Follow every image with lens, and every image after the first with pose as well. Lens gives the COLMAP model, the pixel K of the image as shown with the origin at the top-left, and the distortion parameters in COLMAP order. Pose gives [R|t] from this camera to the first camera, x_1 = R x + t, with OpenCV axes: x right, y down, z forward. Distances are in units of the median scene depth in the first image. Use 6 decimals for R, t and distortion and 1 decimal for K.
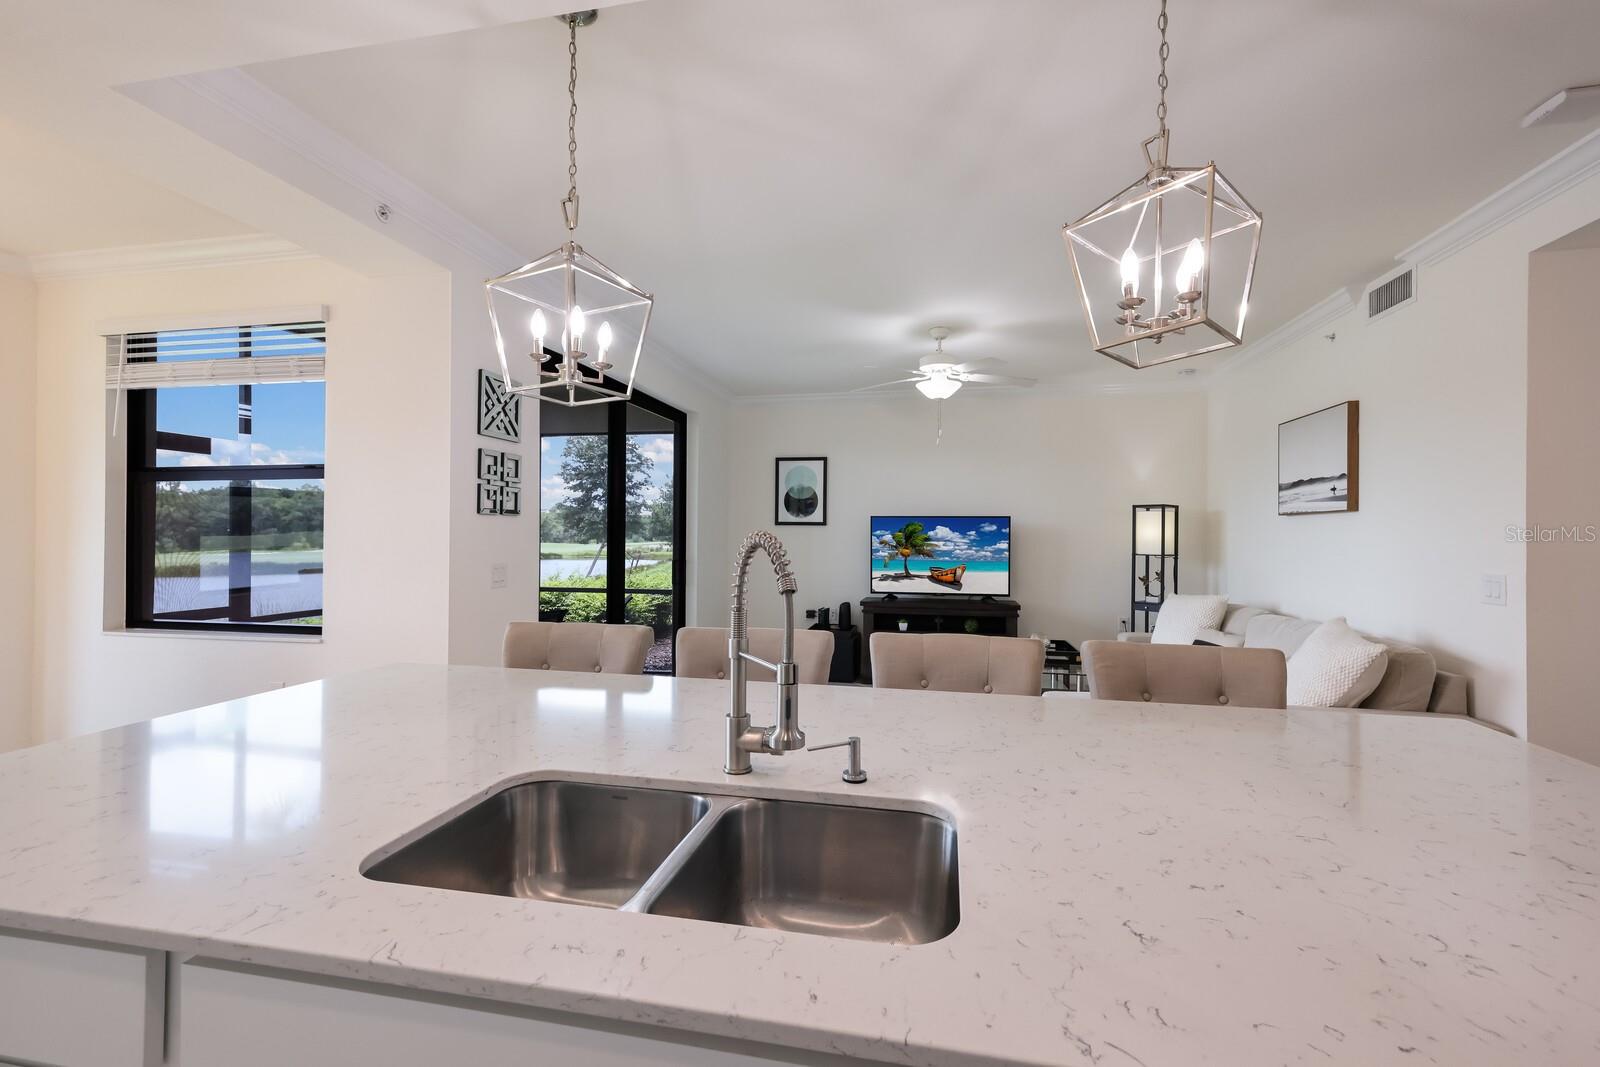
lens RADIAL K [[690.6, 0, 797.6], [0, 690.6, 528.2], [0, 0, 1]] dist [0.017101, -0.000130]
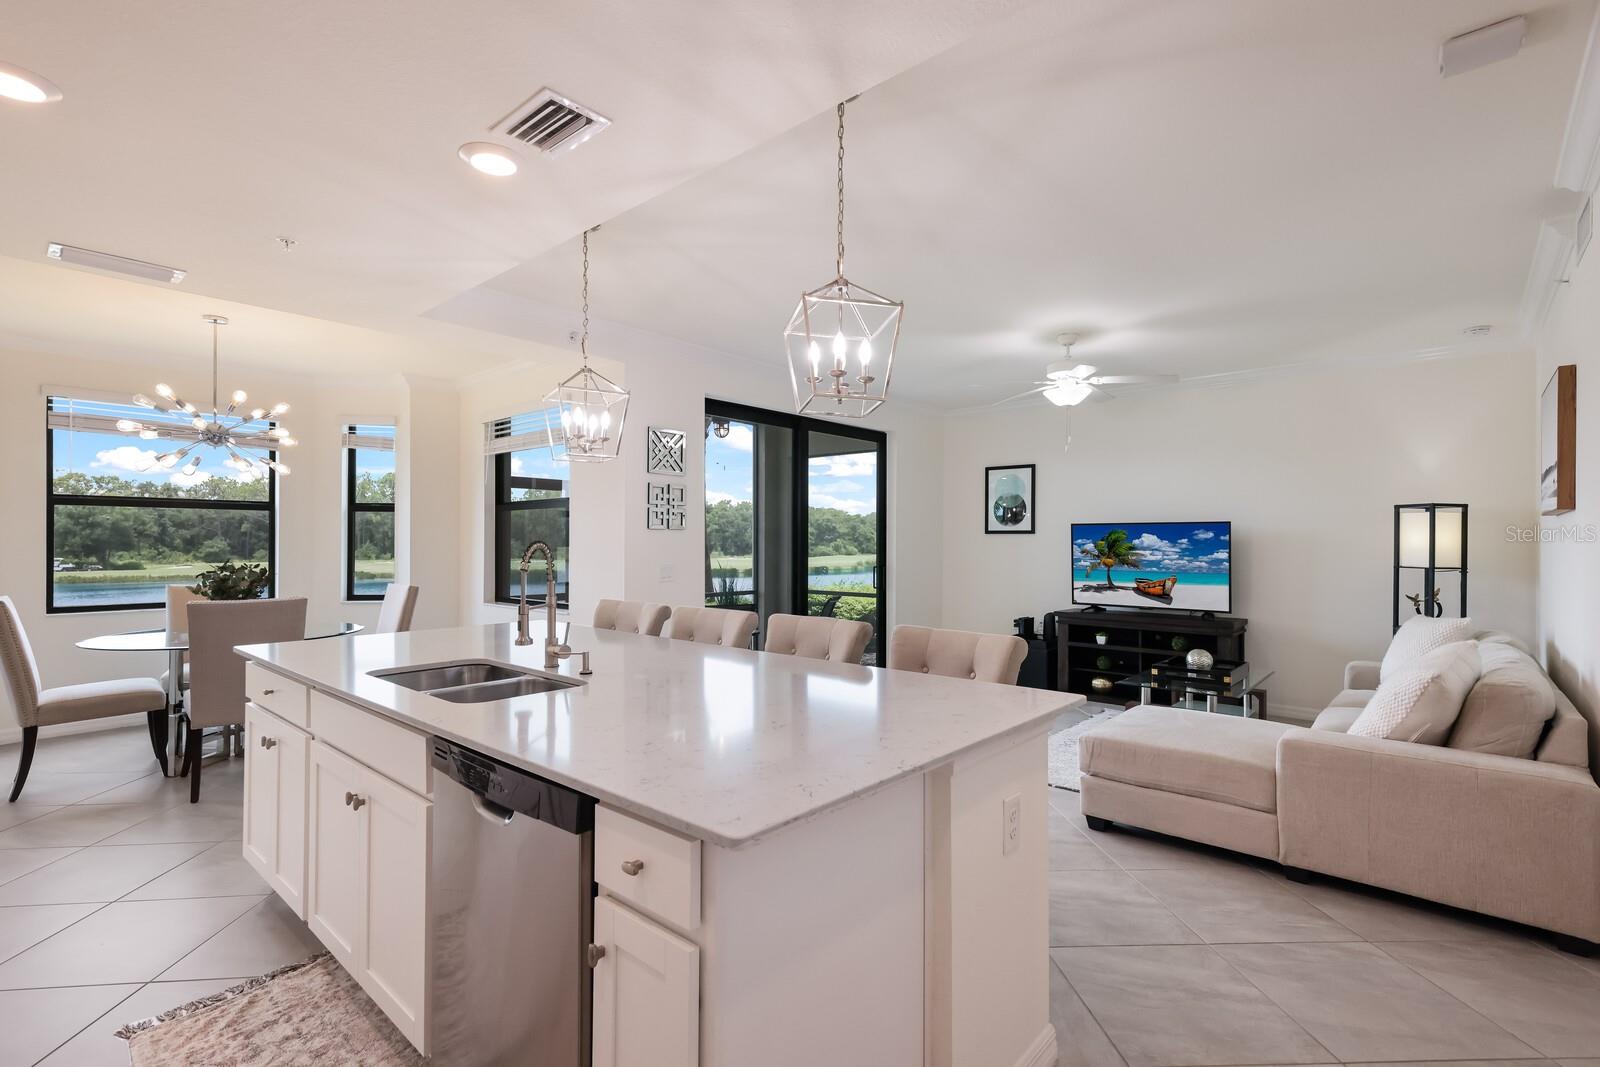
lens RADIAL K [[741.4, 0, 800.0], [0, 741.4, 533.5], [0, 0, 1]] dist [0.012558, -0.000149]
pose [[0.870003, -0.009471, -0.492955, 0.295210], [0.006657, 0.999950, -0.007463, 0.000927], [0.493001, 0.003211, 0.870023, -0.085233]]
